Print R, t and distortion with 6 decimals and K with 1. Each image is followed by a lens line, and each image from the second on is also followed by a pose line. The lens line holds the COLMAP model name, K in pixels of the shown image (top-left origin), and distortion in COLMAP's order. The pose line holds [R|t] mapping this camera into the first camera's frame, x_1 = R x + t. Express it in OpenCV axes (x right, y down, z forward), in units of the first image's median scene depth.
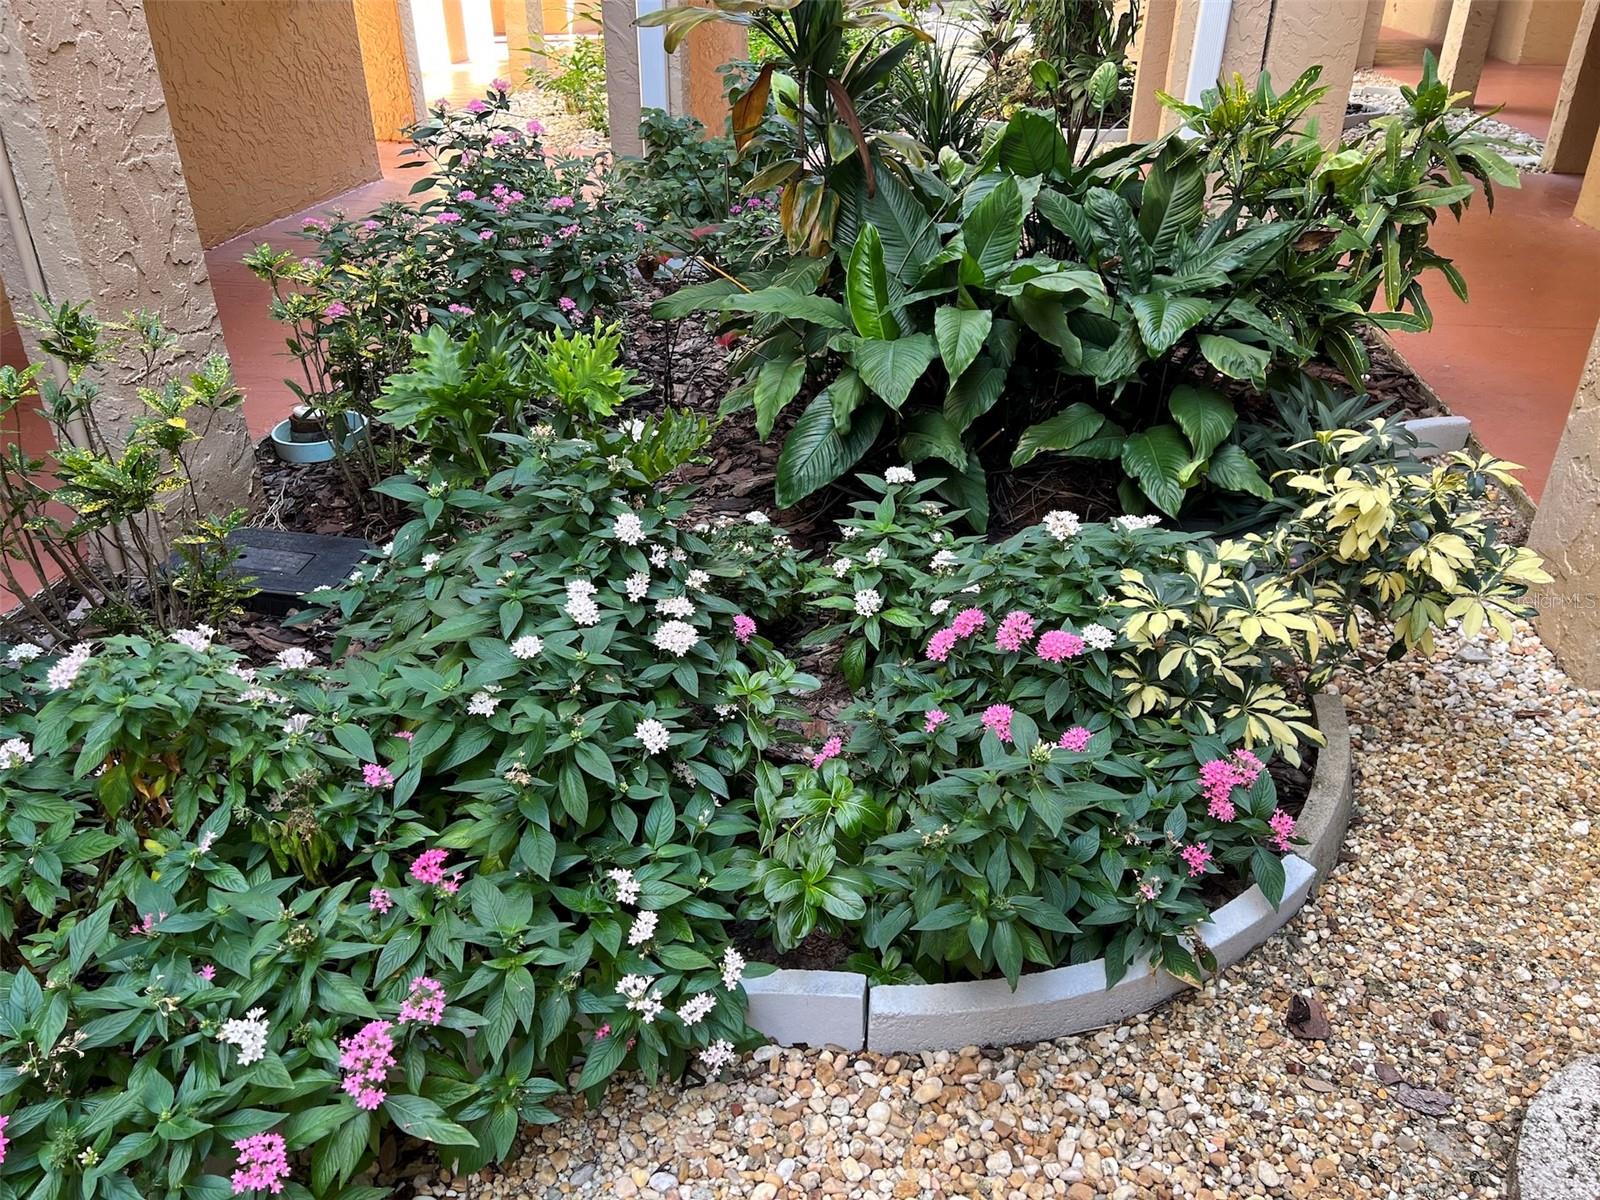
lens RADIAL K [[1209.7, 0, 798.4], [0, 1209.7, 600.7], [0, 0, 1]] dist [0.056704, -0.056473]
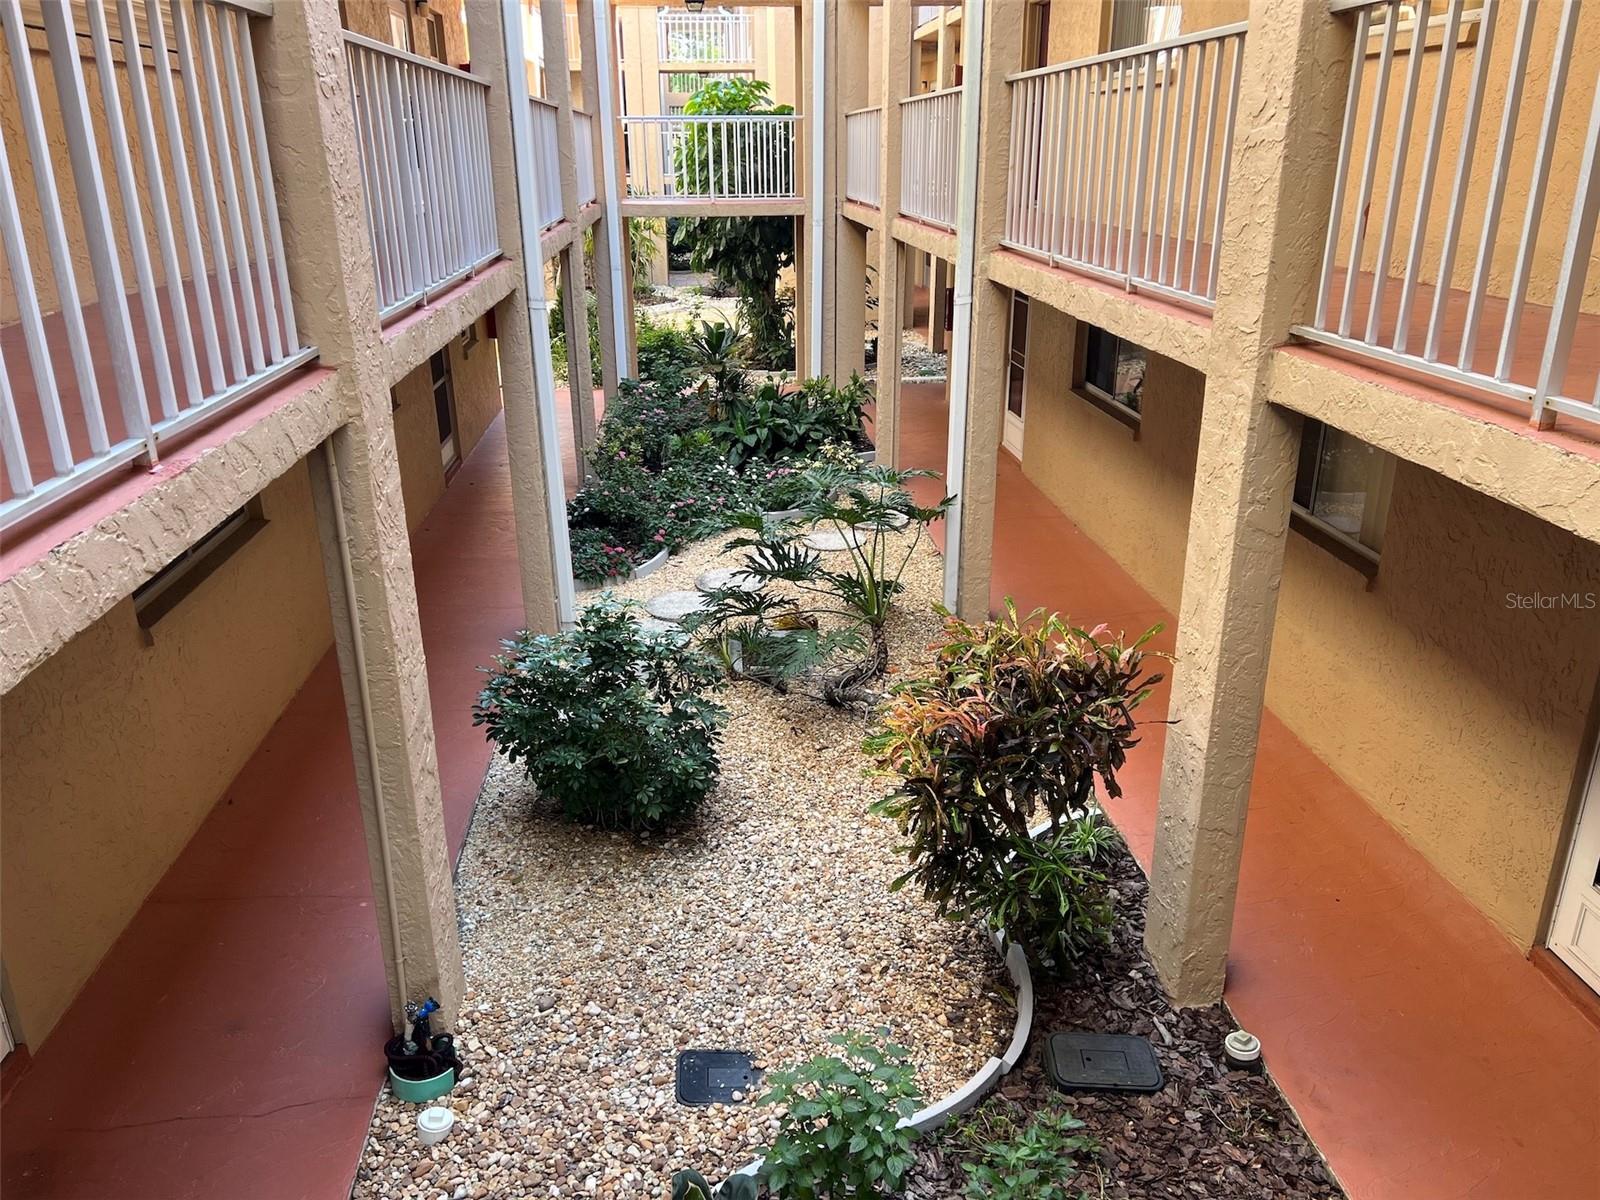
lens RADIAL K [[1209.7, 0, 801.7], [0, 1209.7, 596.5], [0, 0, 1]] dist [0.056704, -0.056473]
pose [[0.970310, -0.085890, 0.226099, -0.837179], [0.117795, 0.984277, -0.131618, 1.049028], [-0.211240, 0.154344, 0.965171, -3.508798]]
